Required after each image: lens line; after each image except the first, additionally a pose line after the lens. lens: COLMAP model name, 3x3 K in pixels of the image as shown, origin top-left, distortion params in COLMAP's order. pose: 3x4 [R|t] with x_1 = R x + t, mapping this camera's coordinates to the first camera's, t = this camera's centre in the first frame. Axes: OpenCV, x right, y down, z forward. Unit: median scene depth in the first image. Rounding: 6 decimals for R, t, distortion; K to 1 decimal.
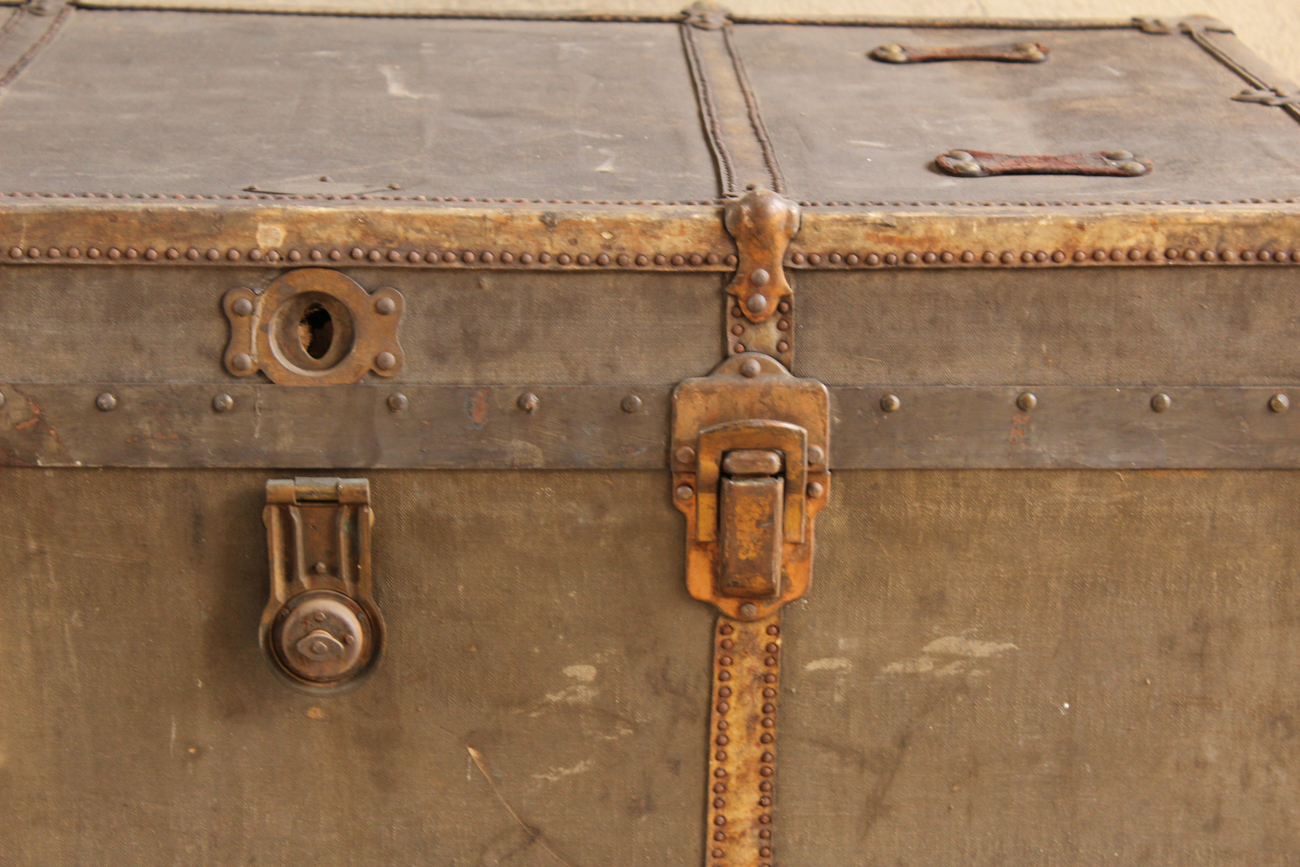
lens RADIAL K [[3058.5, 0, 684.6], [0, 3058.5, 439.9], [0, 0, 1]] dist [0.064498, 0.279773]
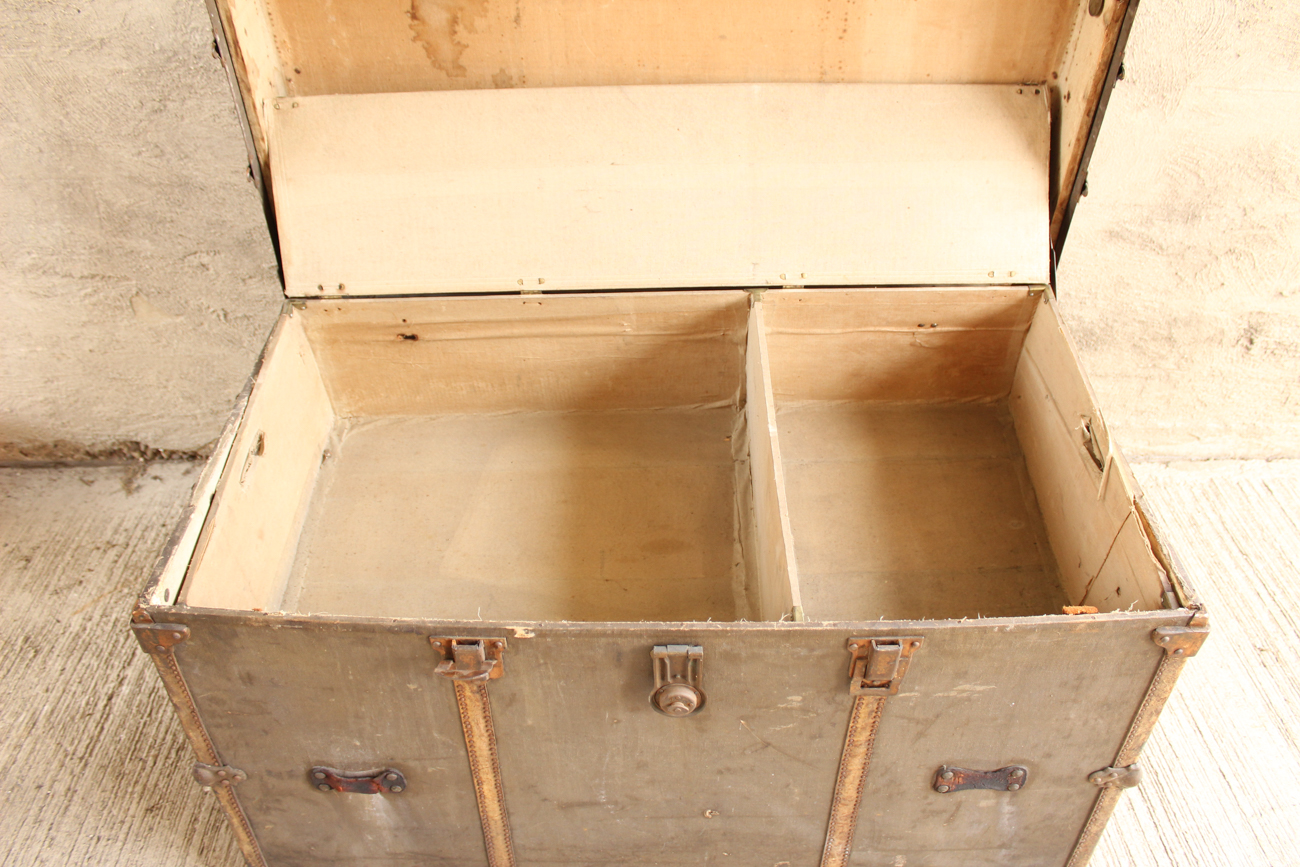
lens RADIAL K [[1076.3, 0, 670.1], [0, 1076.3, 434.8], [0, 0, 1]] dist [-0.164098, 0.141943]
pose [[0.999623, 0.010590, -0.025351, -0.107167], [-0.000454, 0.928971, 0.370151, -0.382160], [0.027471, -0.370000, 0.928625, 0.379525]]
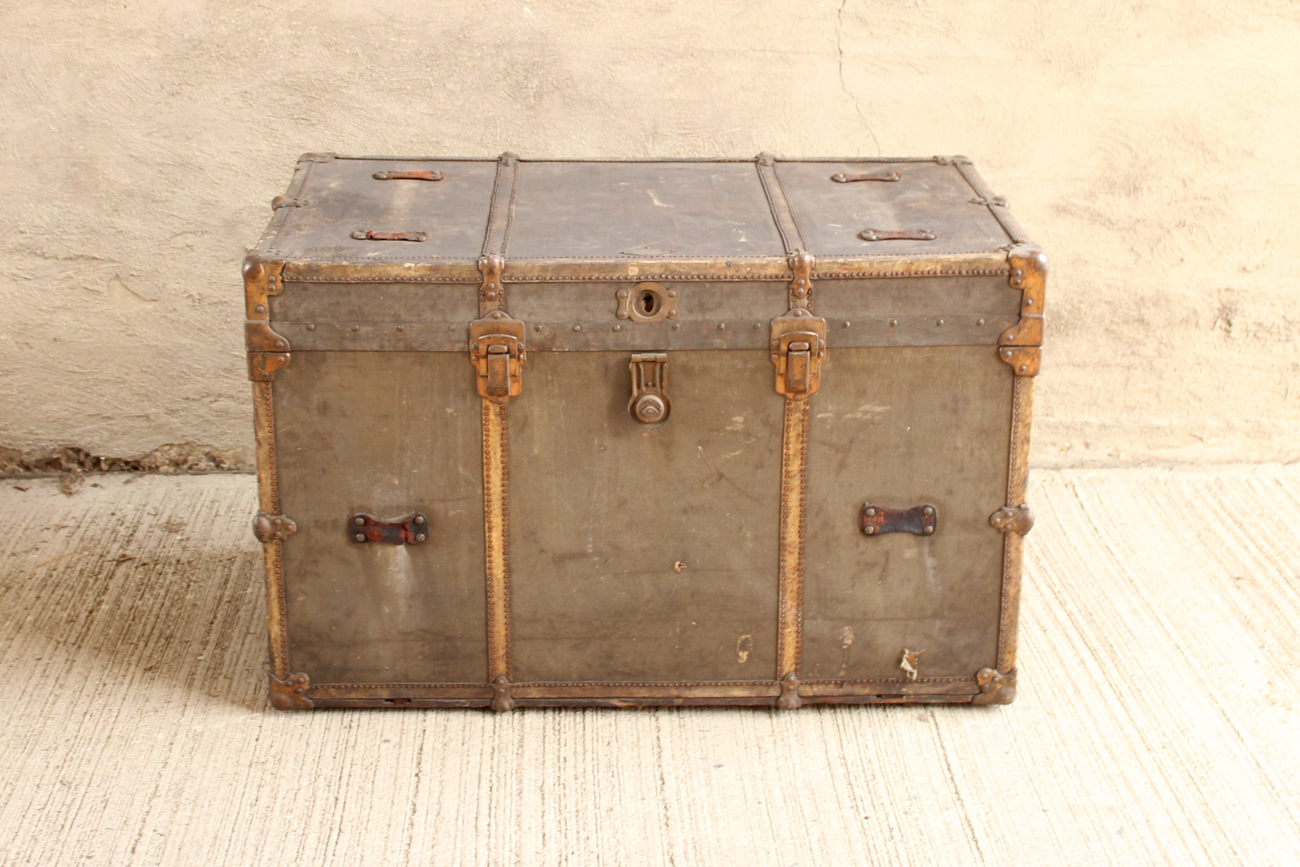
lens RADIAL K [[1973.7, 0, 626.4], [0, 1973.7, 324.8], [0, 0, 1]] dist [-0.119419, 0.191840]
pose [[0.999592, -0.013742, -0.025039, -0.093034], [0.014467, 0.999475, 0.029003, -0.068305], [0.024627, -0.029353, 0.999266, -0.855600]]
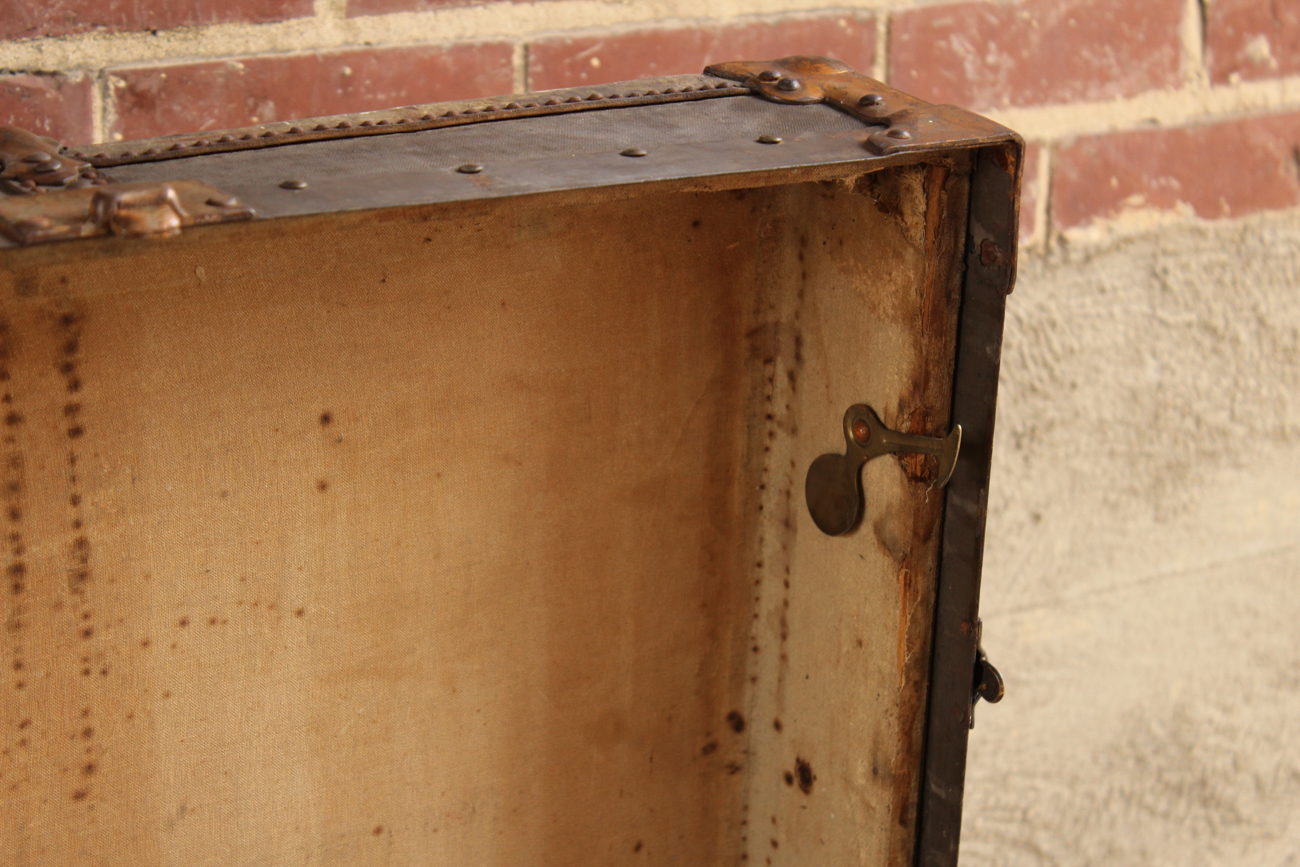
lens RADIAL K [[2897.1, 0, 650.0], [0, 2897.1, 433.5], [0, 0, 1]] dist [-0.003689, 0.075976]
pose [[0.856578, -0.182839, 0.482539, -0.198292], [0.191263, 0.981011, 0.032196, -0.451666], [-0.479263, 0.064714, 0.875282, 0.671876]]
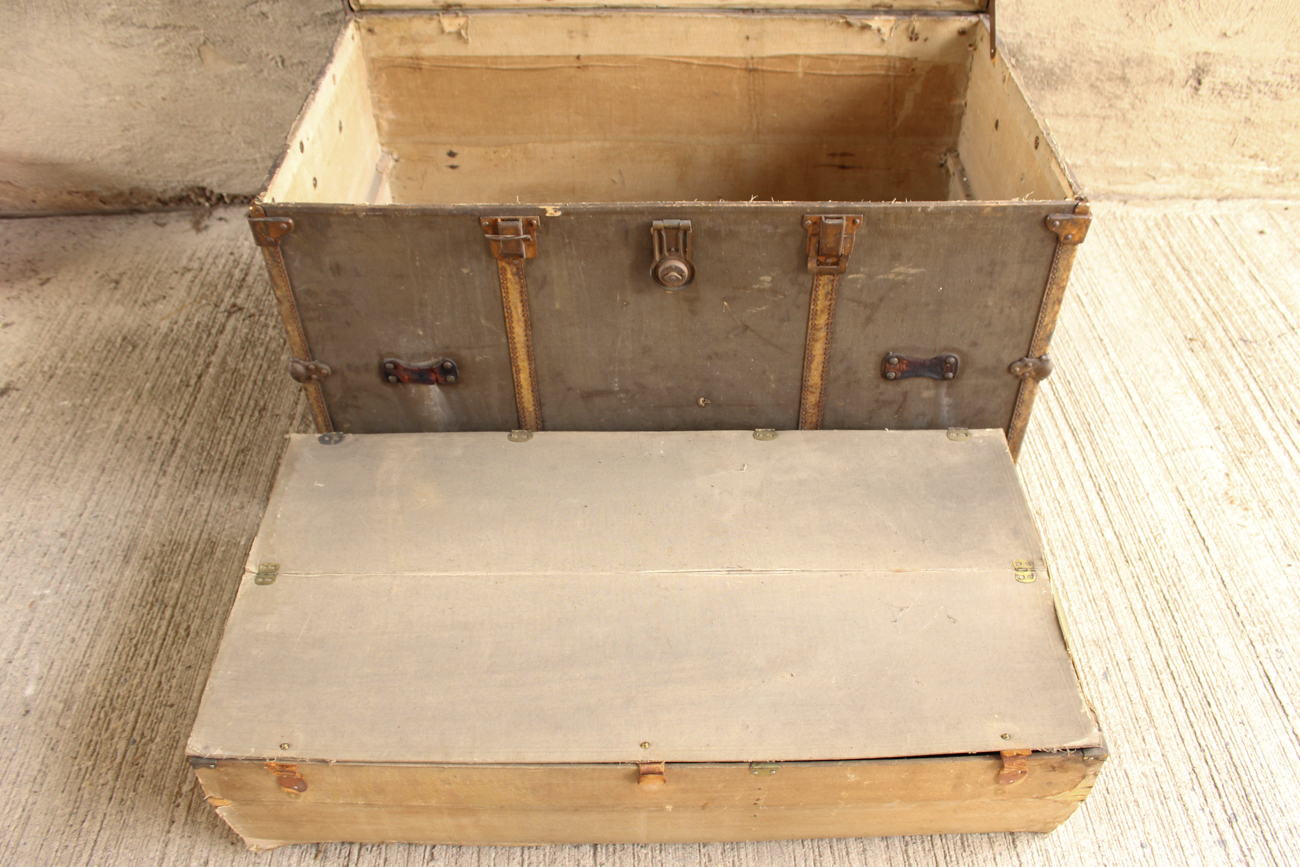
lens RADIAL K [[1111.9, 0, 672.4], [0, 1111.9, 439.2], [0, 0, 1]] dist [-0.167534, 0.147818]
pose [[0.999076, 0.006323, -0.042513, -0.076133], [0.014264, 0.884284, 0.466731, -0.266148], [0.040545, -0.466906, 0.883377, 0.057070]]
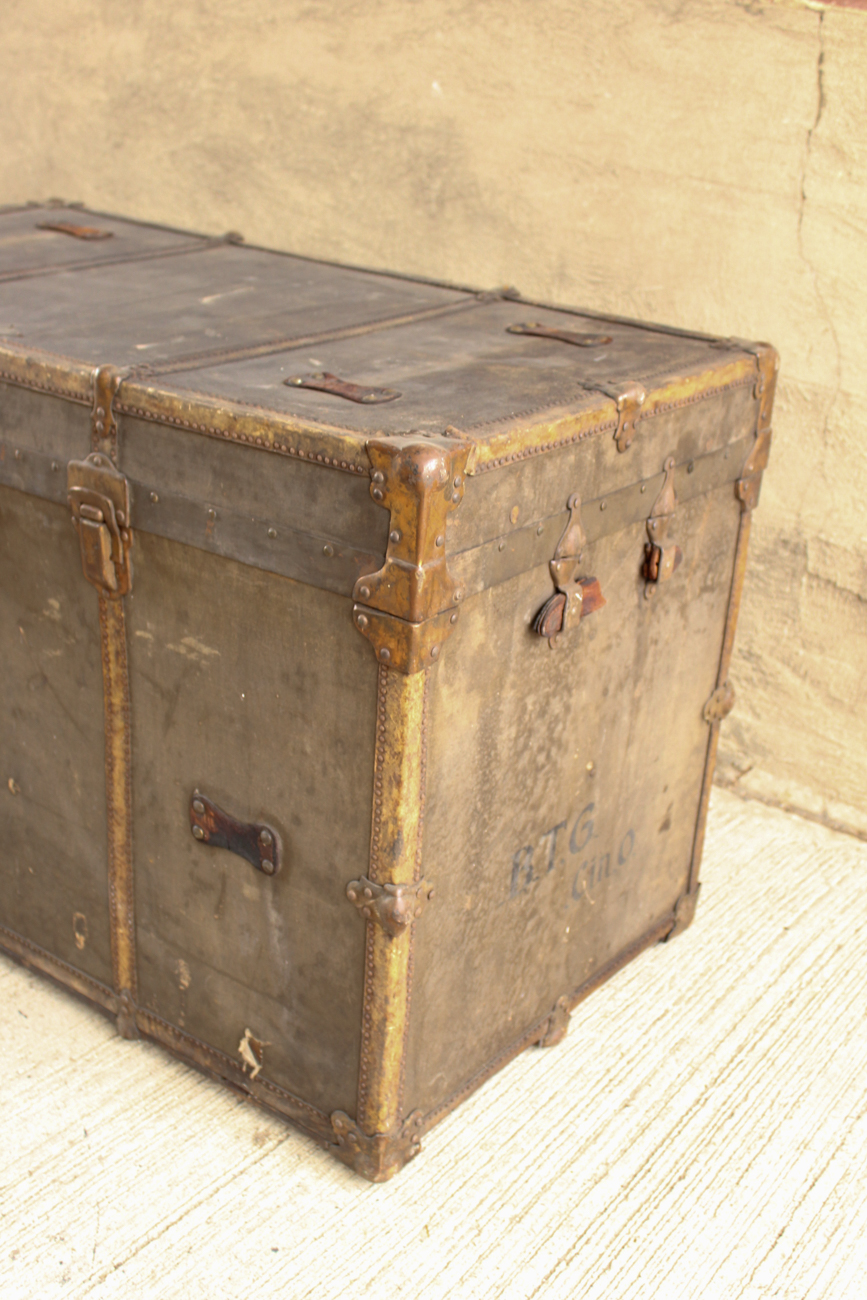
lens RADIAL K [[1560.7, 0, 430.8], [0, 1560.7, 666.5], [0, 0, 1]] dist [-0.074114, 0.063008]
pose [[0.778635, 0.280971, -0.561055, 0.721200], [-0.219984, 0.959627, 0.175278, -0.110727], [0.587652, -0.013055, 0.809008, 0.360742]]
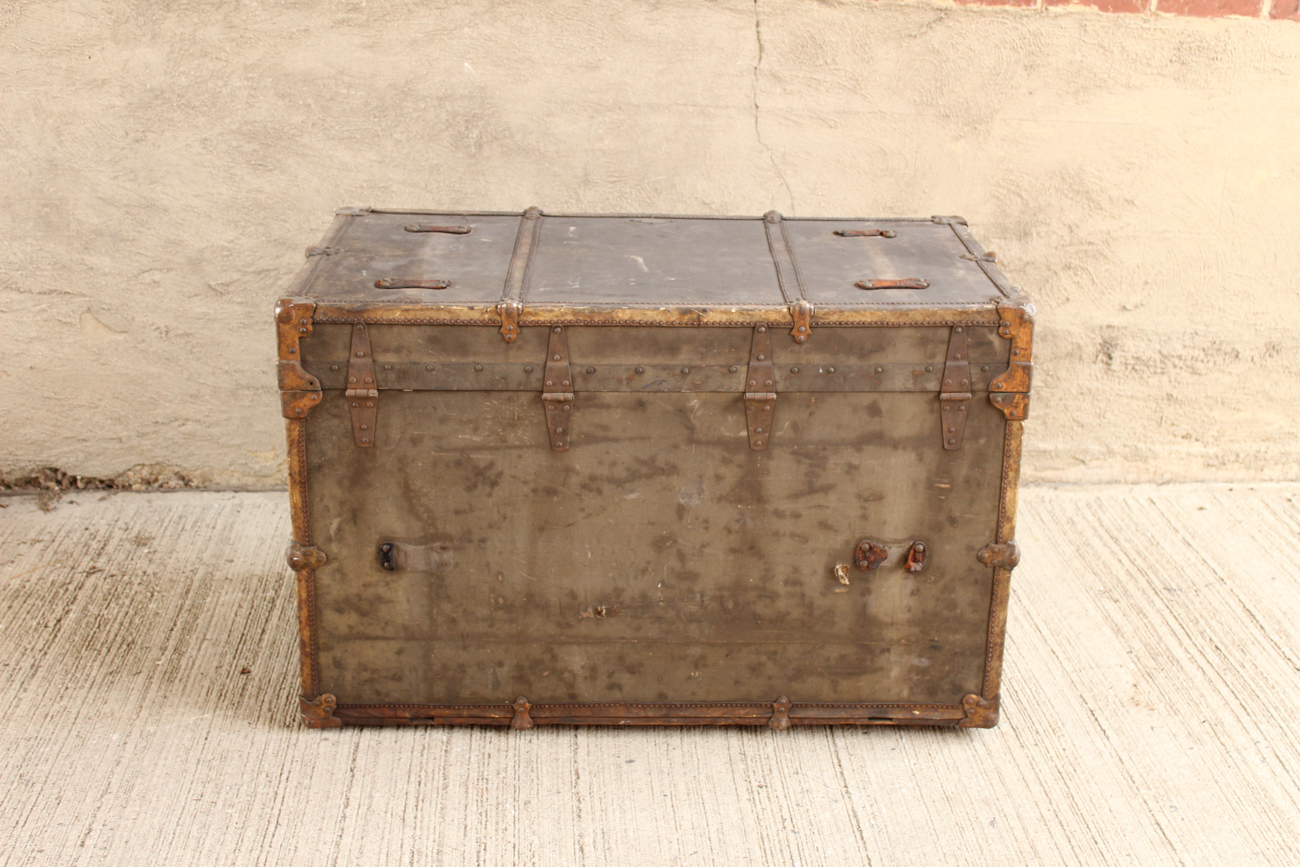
lens RADIAL K [[1741.0, 0, 674.5], [0, 1741.0, 433.3], [0, 0, 1]] dist [-0.048138, 0.069714]
pose [[0.999917, -0.009650, 0.008530, -0.018180], [0.008957, 0.996930, 0.077784, -0.075509], [-0.009254, -0.077701, 0.996934, -0.775822]]
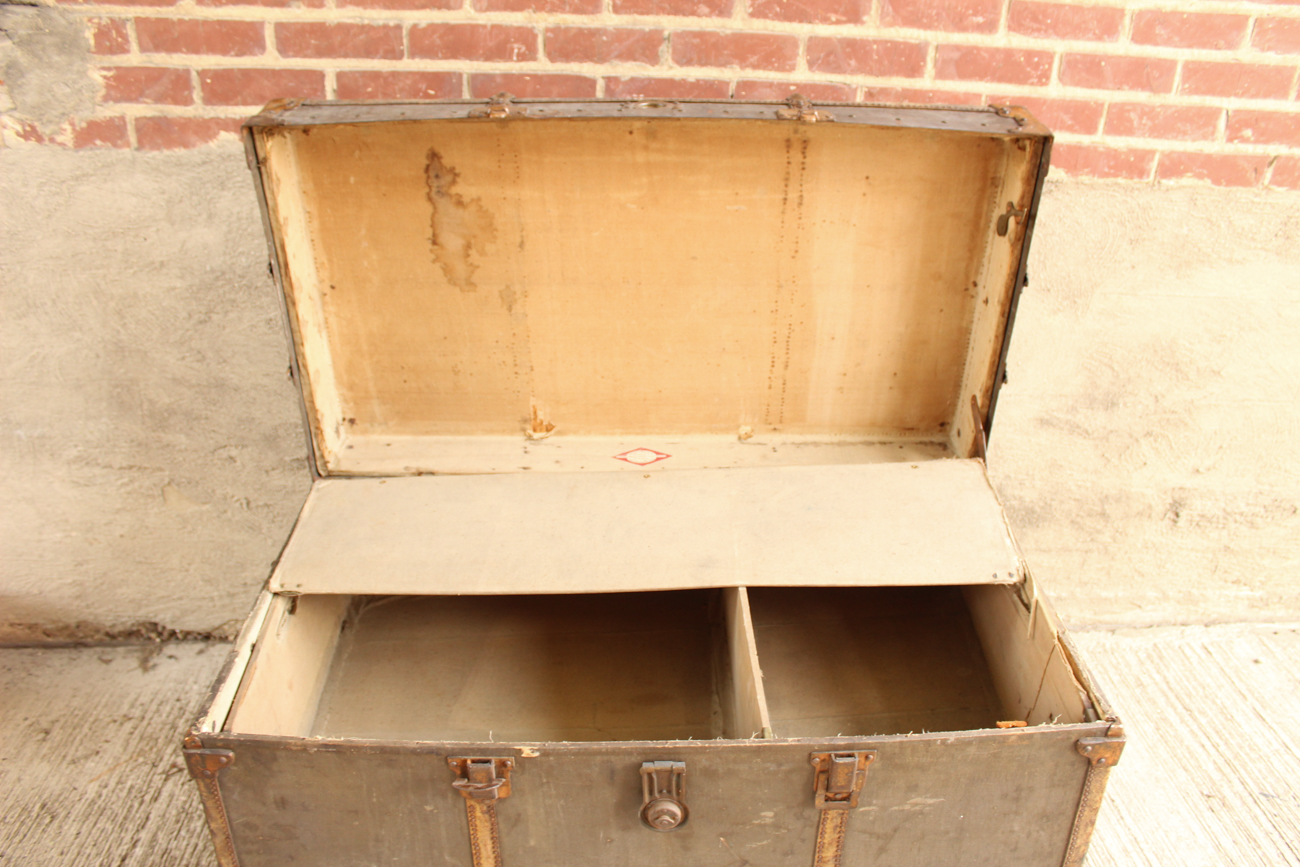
lens RADIAL K [[1076.3, 0, 670.1], [0, 1076.3, 434.8], [0, 0, 1]] dist [-0.164098, 0.141943]
pose [[0.999960, -0.006402, -0.006238, -0.106864], [0.007395, 0.984544, 0.174979, -0.378083], [0.005021, -0.175019, 0.984552, 0.229939]]
